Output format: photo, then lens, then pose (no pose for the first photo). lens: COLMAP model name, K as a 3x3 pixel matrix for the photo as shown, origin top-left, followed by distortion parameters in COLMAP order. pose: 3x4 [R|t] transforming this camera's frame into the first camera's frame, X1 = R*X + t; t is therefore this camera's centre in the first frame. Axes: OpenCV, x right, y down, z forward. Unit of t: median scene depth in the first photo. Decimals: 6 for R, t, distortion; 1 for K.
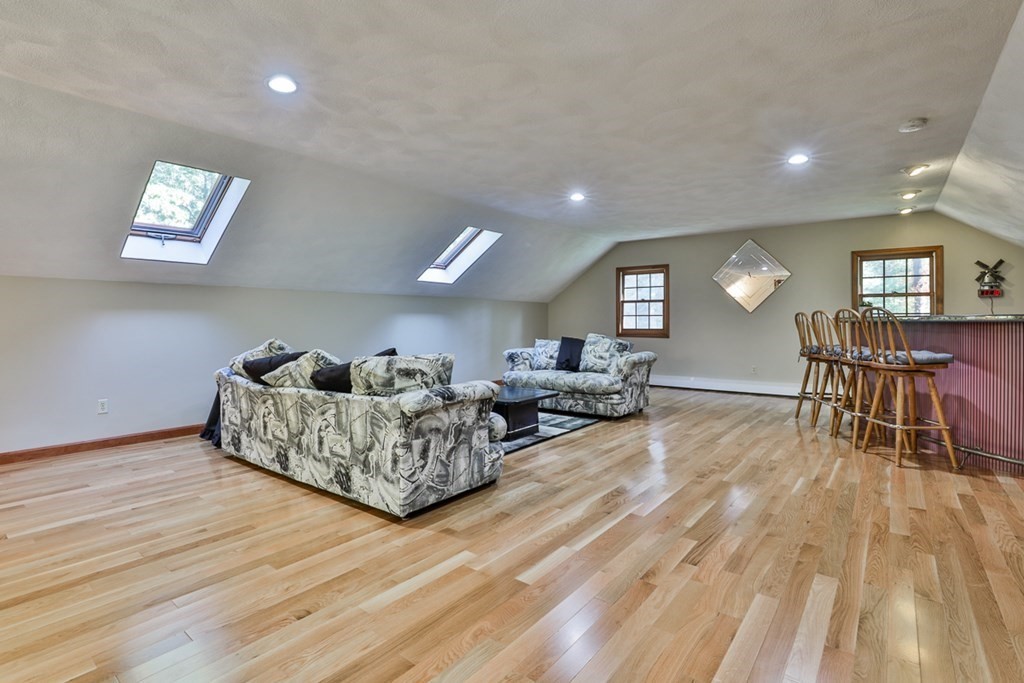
lens RADIAL K [[484.9, 0, 523.5], [0, 484.9, 332.4], [0, 0, 1]] dist [-0.037018, 0.012249]
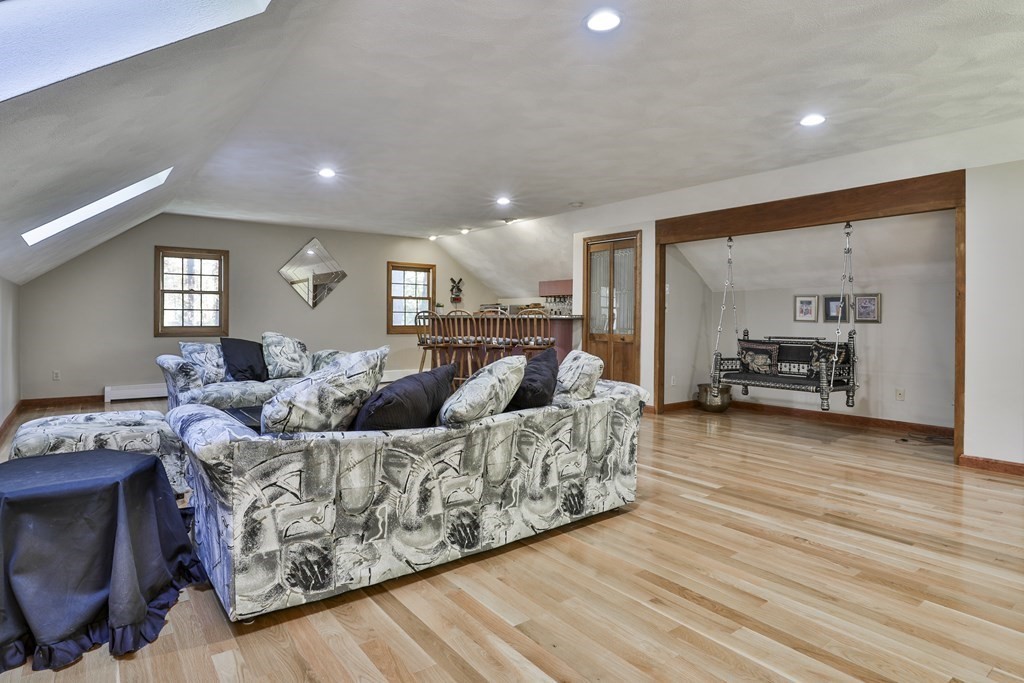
lens RADIAL K [[484.9, 0, 523.5], [0, 484.9, 332.4], [0, 0, 1]] dist [-0.037018, 0.012249]
pose [[0.316186, -0.024863, 0.948371, -0.905933], [0.016210, 0.999652, 0.020803, -0.012552], [-0.948559, 0.008795, 0.316479, 0.604123]]
